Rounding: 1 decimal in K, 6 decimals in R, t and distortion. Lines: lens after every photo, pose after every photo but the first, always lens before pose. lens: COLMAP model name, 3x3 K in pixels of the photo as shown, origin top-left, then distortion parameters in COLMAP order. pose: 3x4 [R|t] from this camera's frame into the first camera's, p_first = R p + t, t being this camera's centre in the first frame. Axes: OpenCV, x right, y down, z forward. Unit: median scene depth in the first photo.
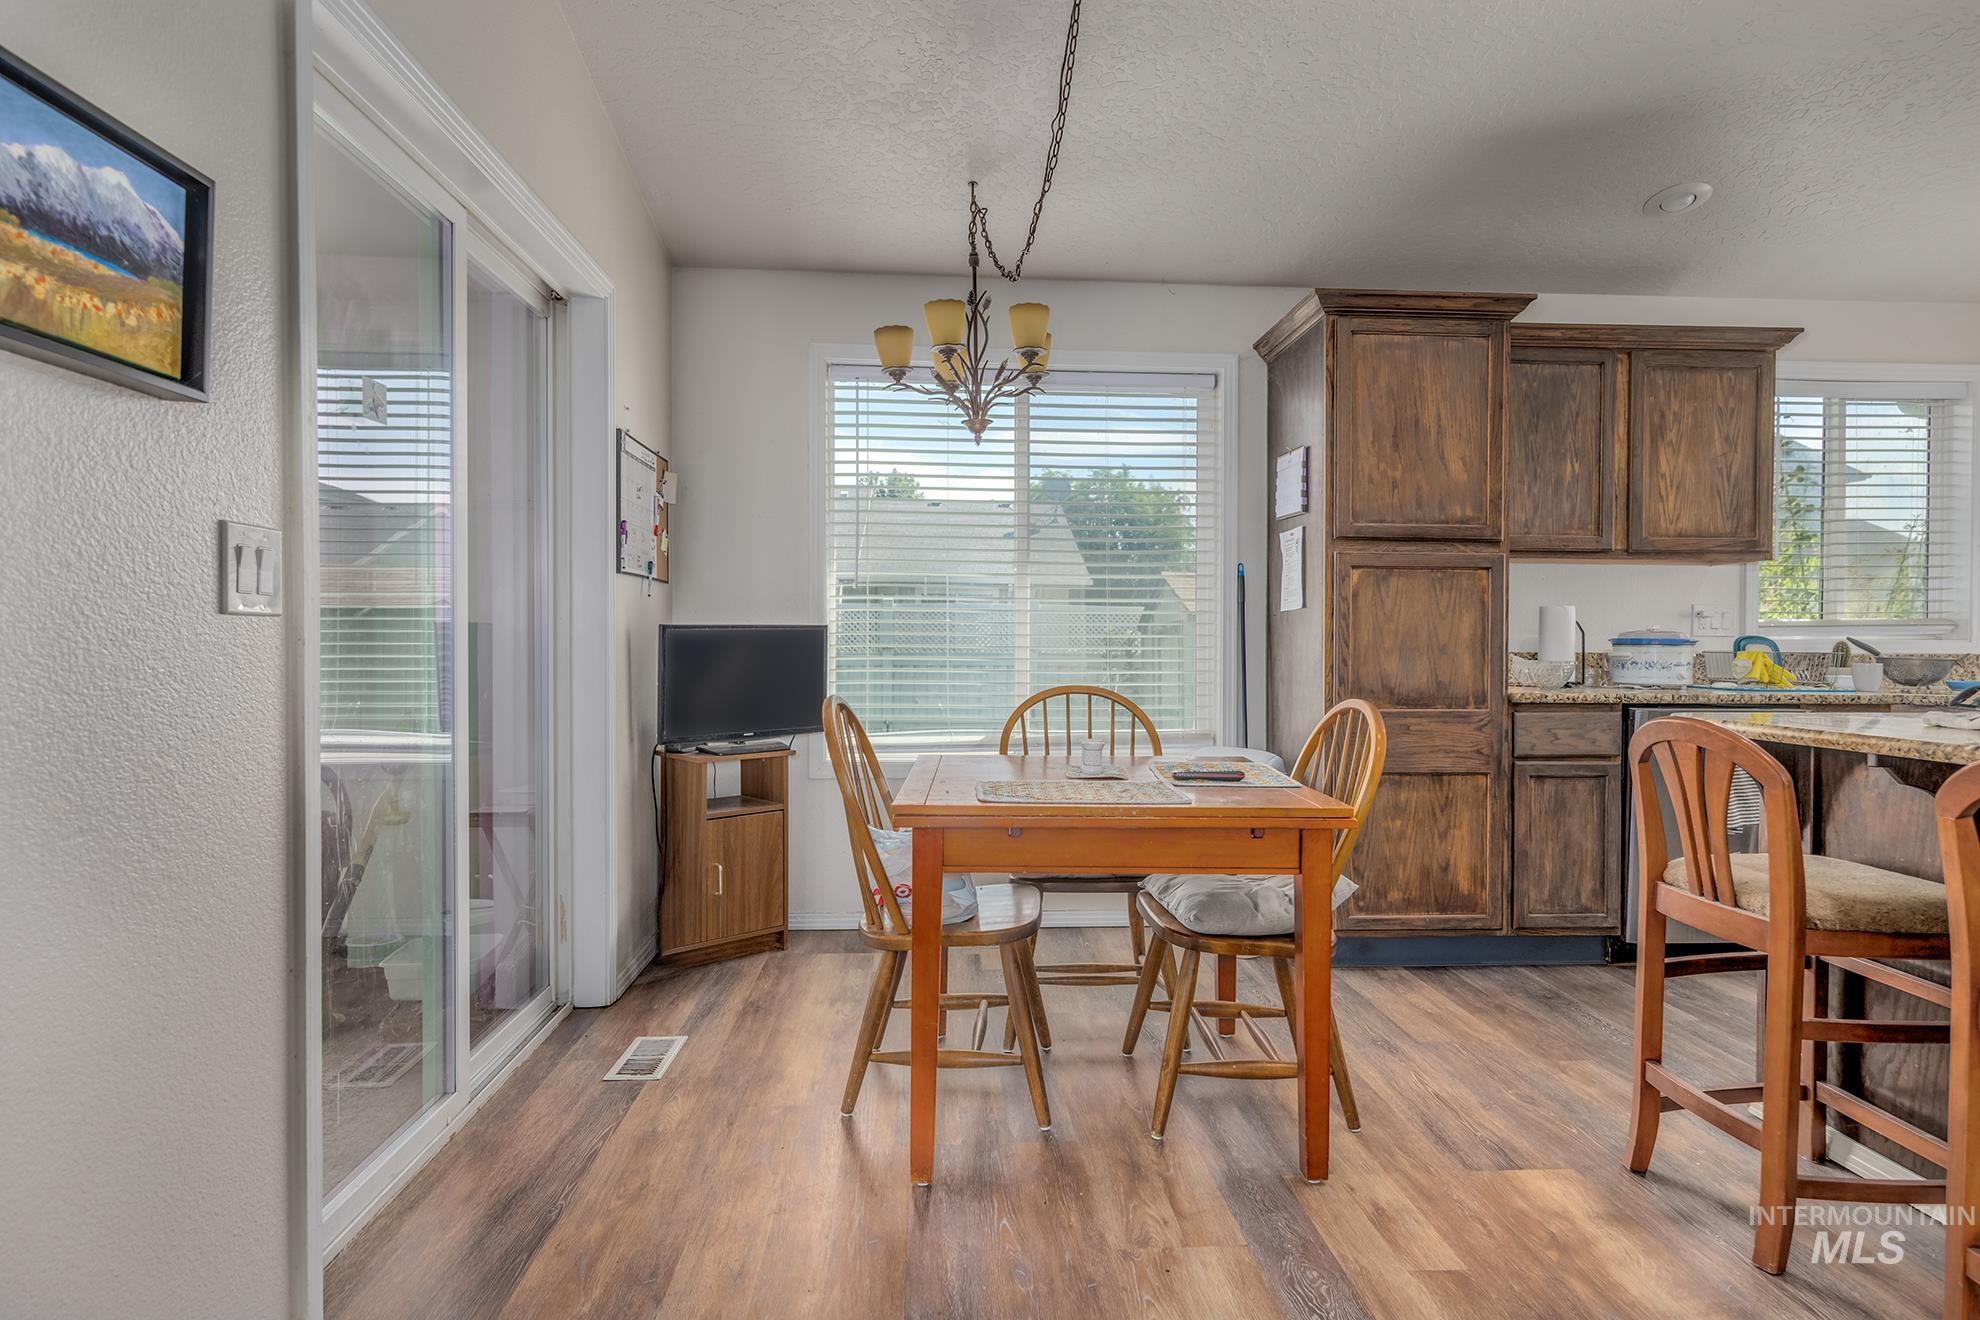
lens RADIAL K [[1099.1, 0, 960.4], [0, 1099.1, 651.7], [0, 0, 1]] dist [0.017655, -0.004651]
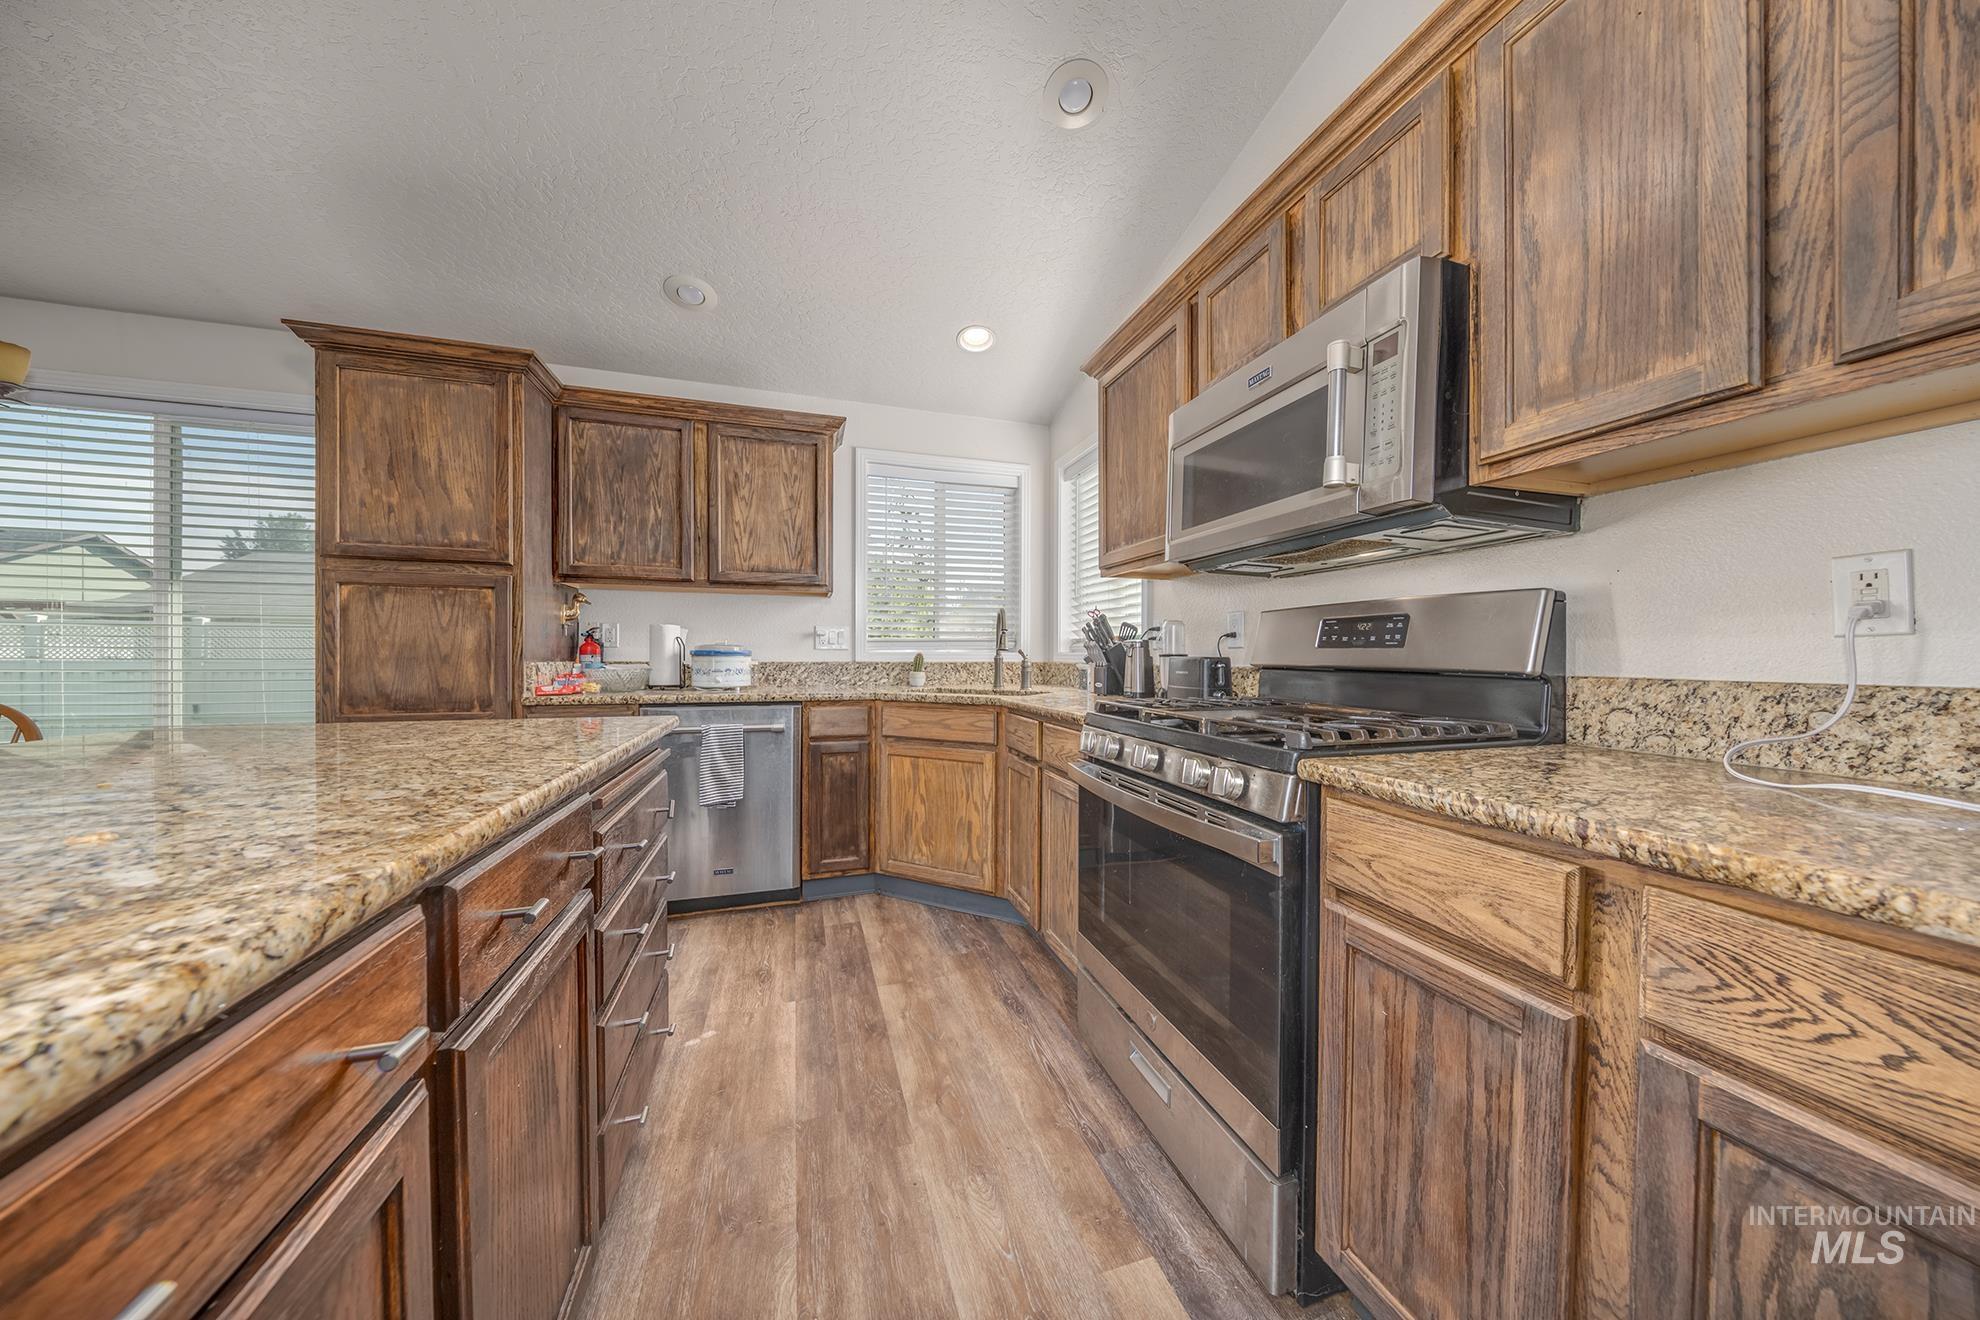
lens RADIAL K [[636.3, 0, 994.8], [0, 636.3, 673.9], [0, 0, 1]] dist [-0.003233, -0.000787]
pose [[0.969313, -0.007758, 0.245706, 0.817468], [0.003920, 0.999863, 0.016102, 0.005002], [-0.245797, -0.014645, 0.969211, 0.234153]]
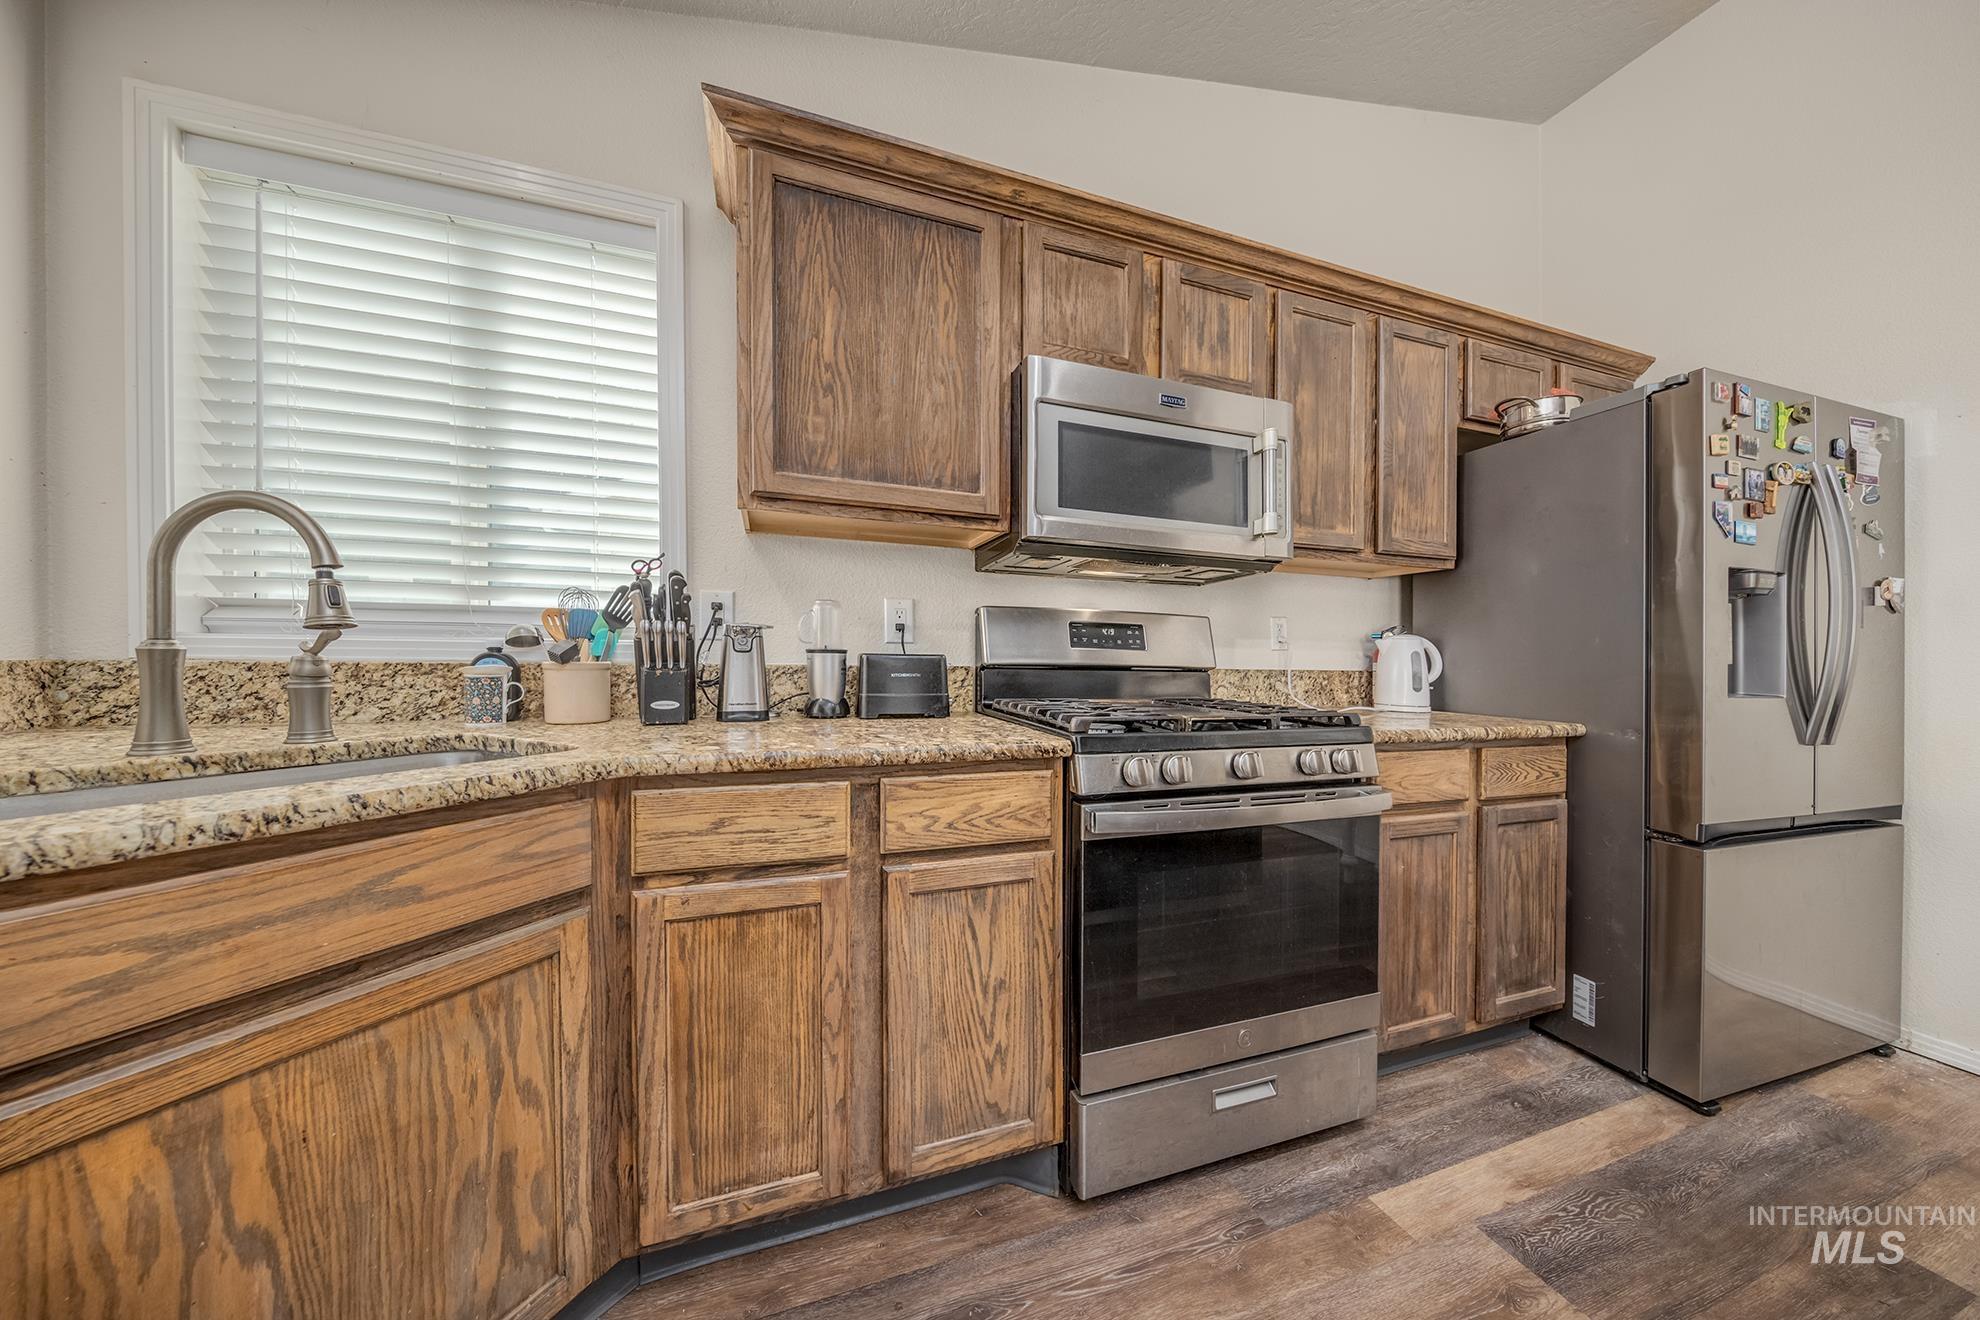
lens RADIAL K [[636.3, 0, 1019.2], [0, 636.3, 664.0], [0, 0, 1]] dist [-0.003233, -0.000787]
pose [[-0.288051, -0.022211, 0.957357, 0.688093], [-0.002727, 0.999746, 0.022374, -0.004097], [-0.957611, 0.003834, -0.288039, 0.824438]]
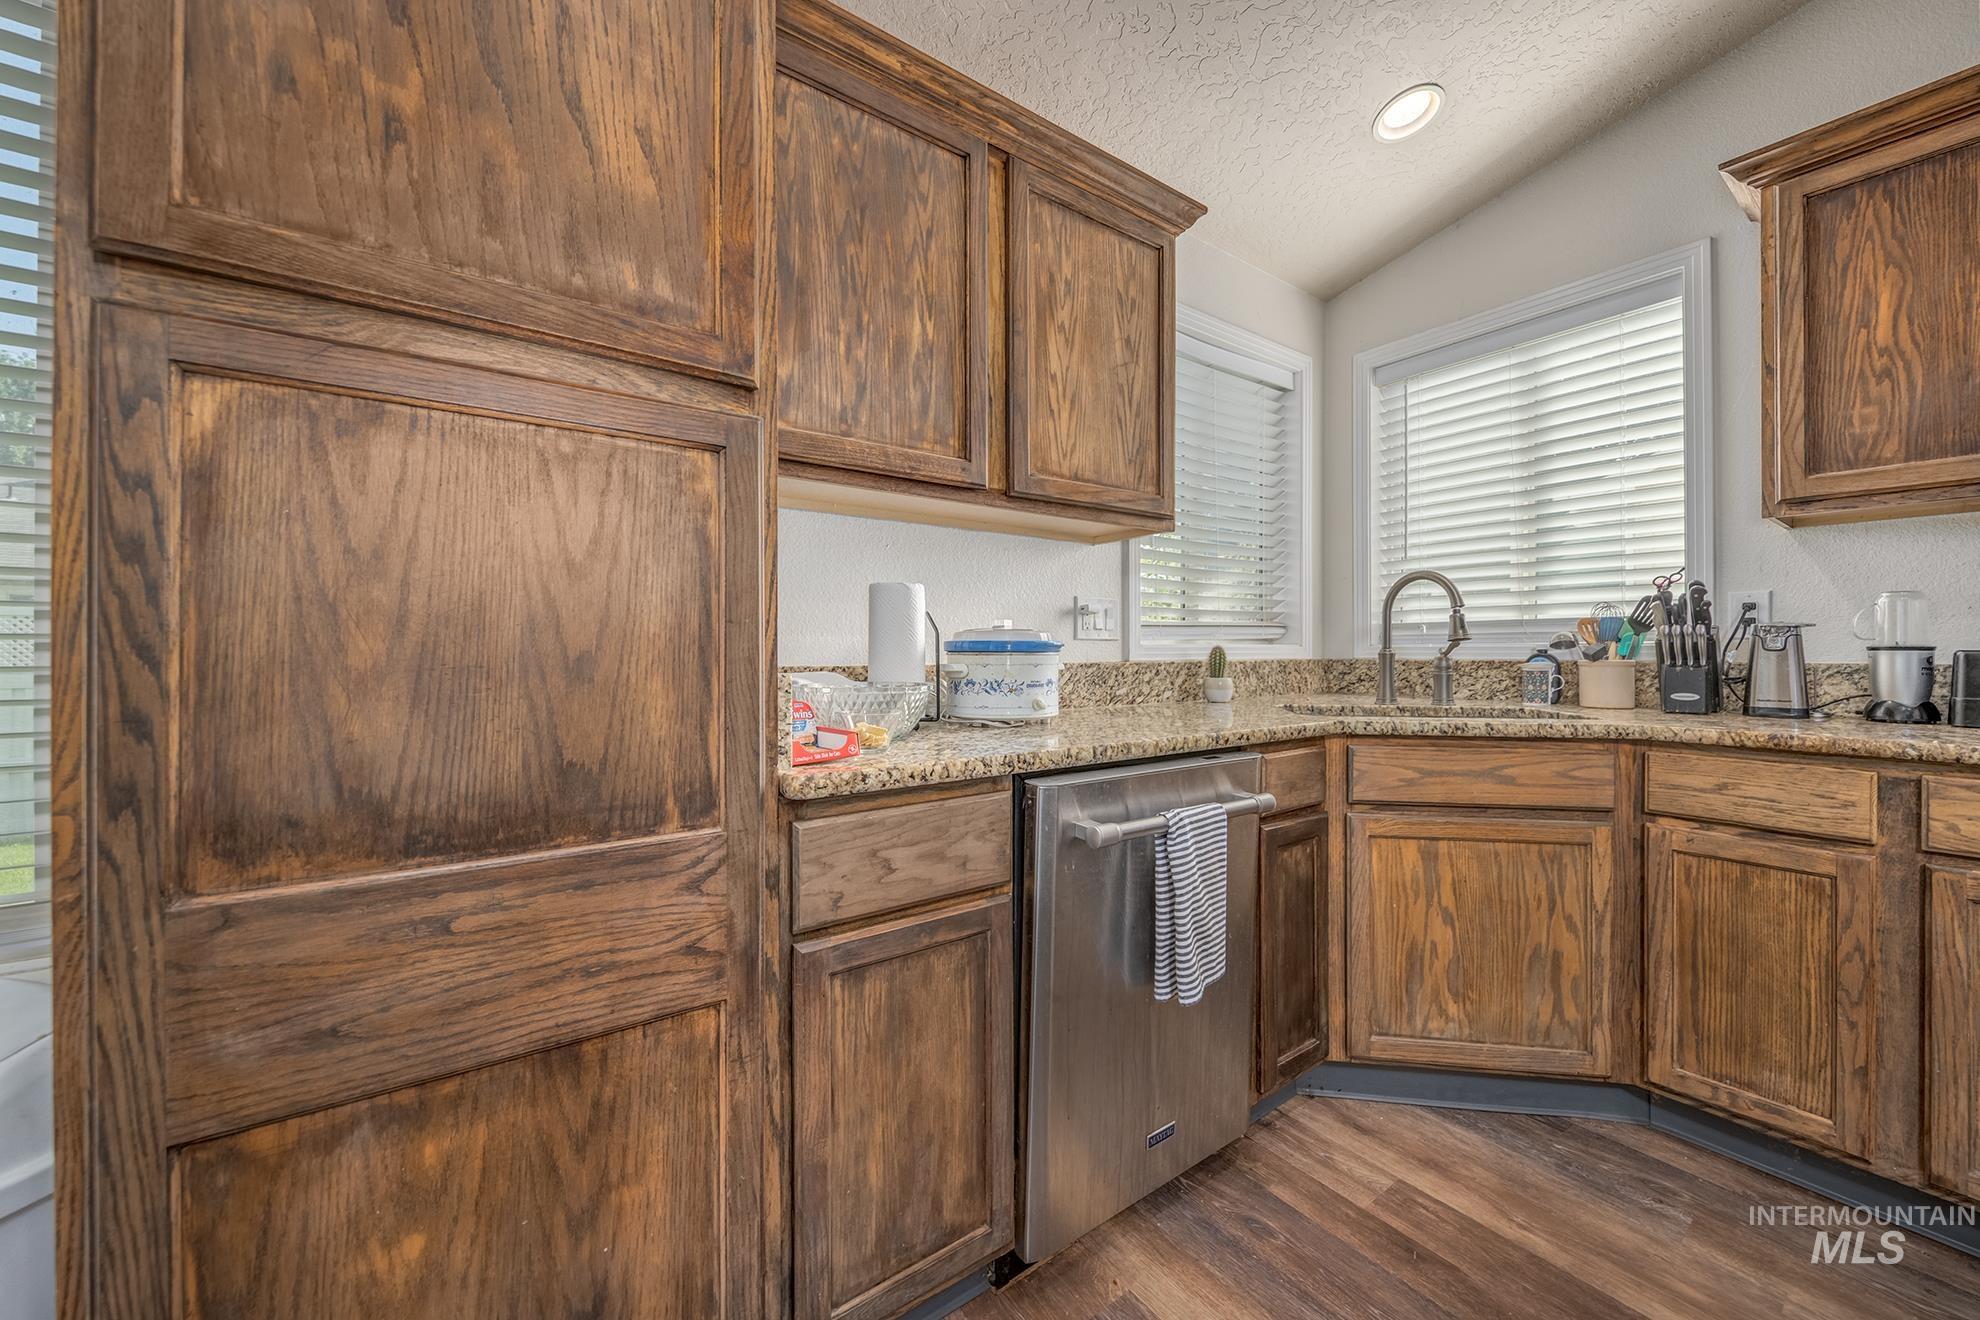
lens RADIAL K [[749.4, 0, 990.5], [0, 749.4, 659.4], [0, 0, 1]] dist [-0.000911, -0.001239]
pose [[0.845063, -0.011710, 0.534538, 0.418983], [0.011287, 0.999928, 0.004061, -0.004209], [-0.534547, 0.002602, 0.845135, 0.734090]]
